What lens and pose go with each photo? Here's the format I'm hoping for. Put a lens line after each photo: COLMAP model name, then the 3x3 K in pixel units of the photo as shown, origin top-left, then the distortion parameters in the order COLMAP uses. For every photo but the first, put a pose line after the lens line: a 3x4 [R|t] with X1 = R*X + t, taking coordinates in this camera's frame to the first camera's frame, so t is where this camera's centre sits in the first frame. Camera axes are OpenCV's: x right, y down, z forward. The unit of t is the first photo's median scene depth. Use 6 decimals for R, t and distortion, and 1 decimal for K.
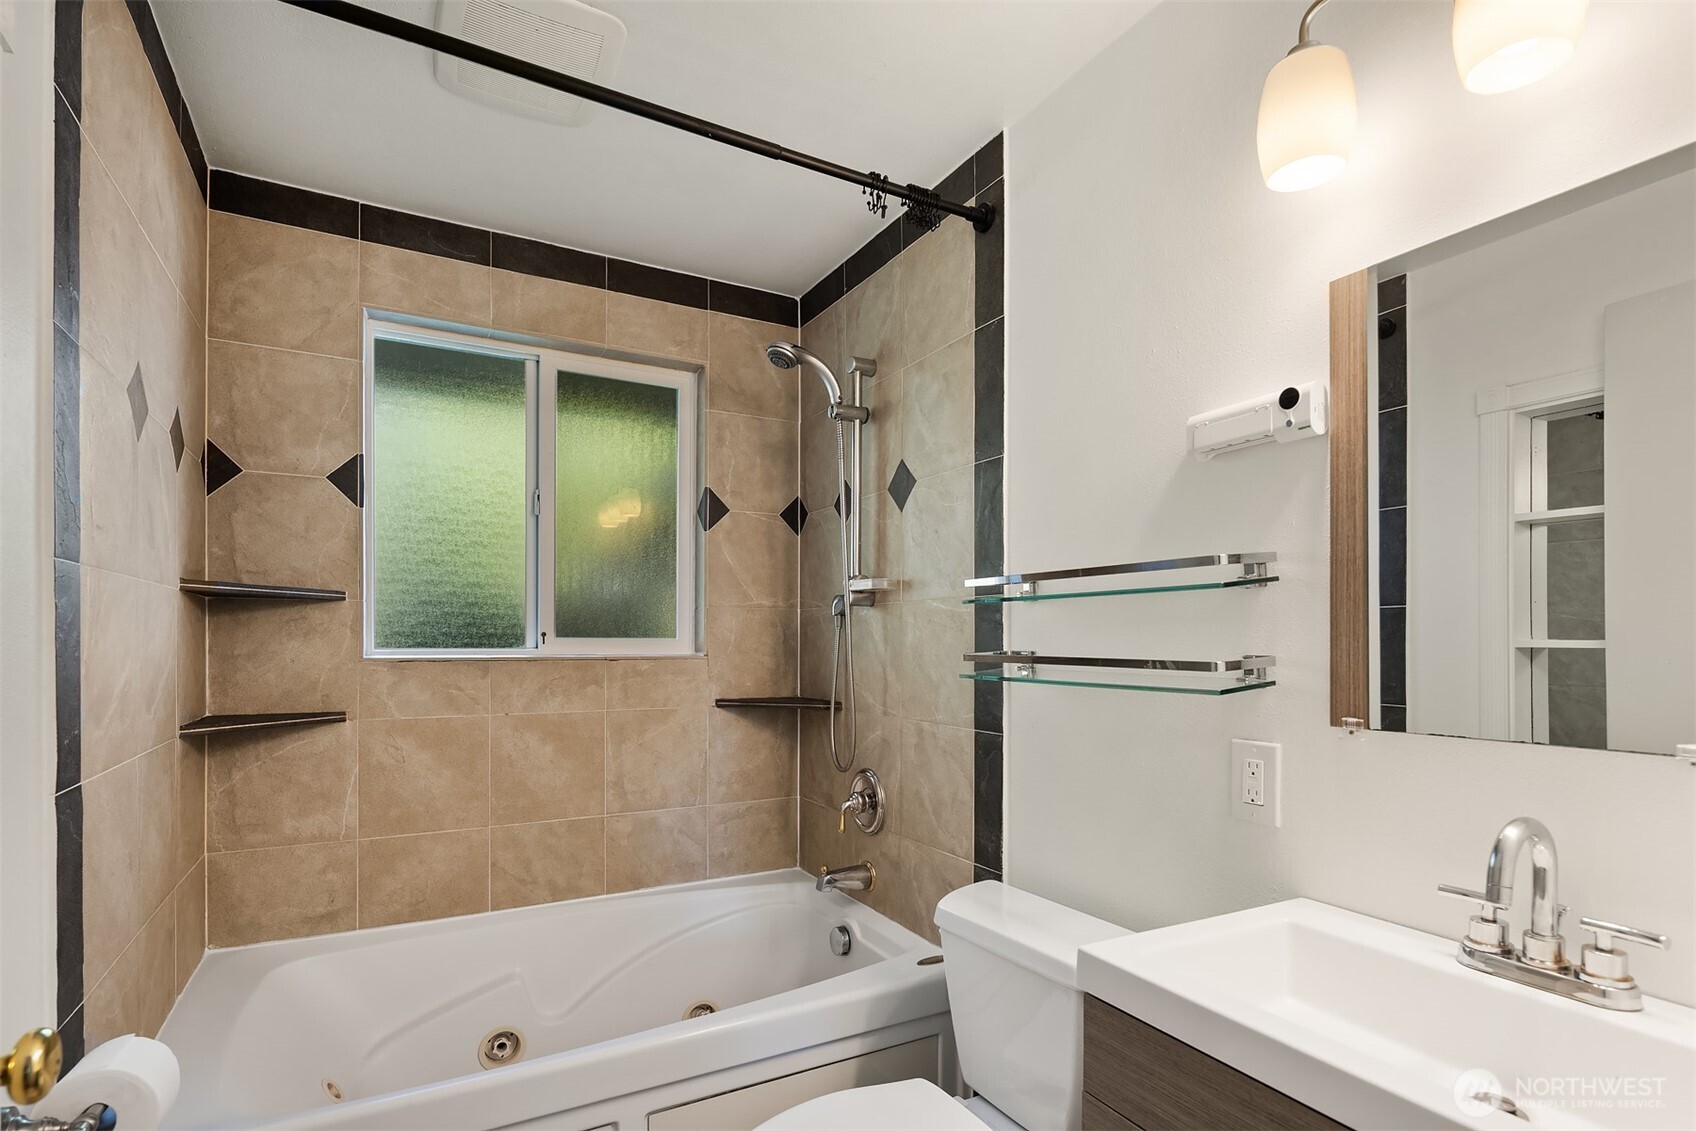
lens RADIAL K [[821.2, 0, 853.2], [0, 821.2, 562.4], [0, 0, 1]] dist [-0.001114, 0.000025]
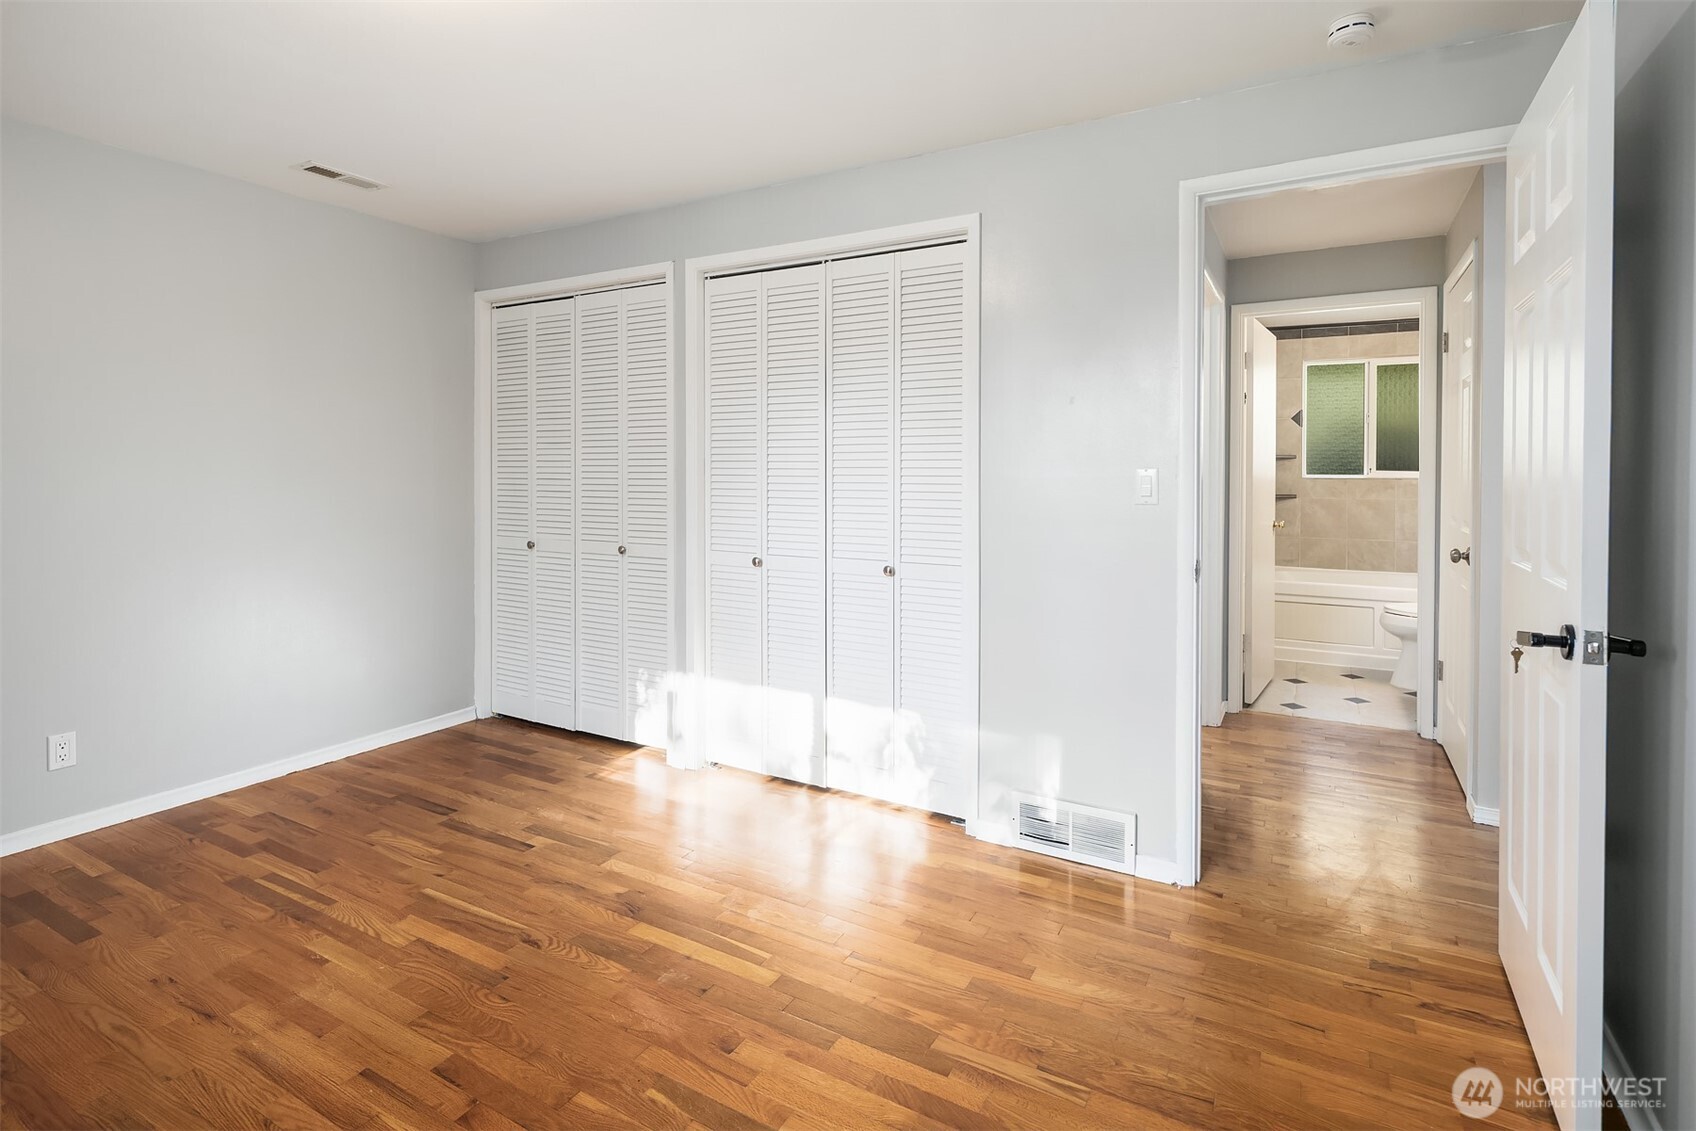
lens RADIAL K [[821.2, 0, 851.3], [0, 821.2, 559.9], [0, 0, 1]] dist [-0.001114, 0.000025]
pose [[0.510422, 0.099777, -0.854116, 1.064352], [0.085262, 0.982479, 0.165725, -0.207133], [0.855687, -0.157413, 0.492972, -1.786134]]
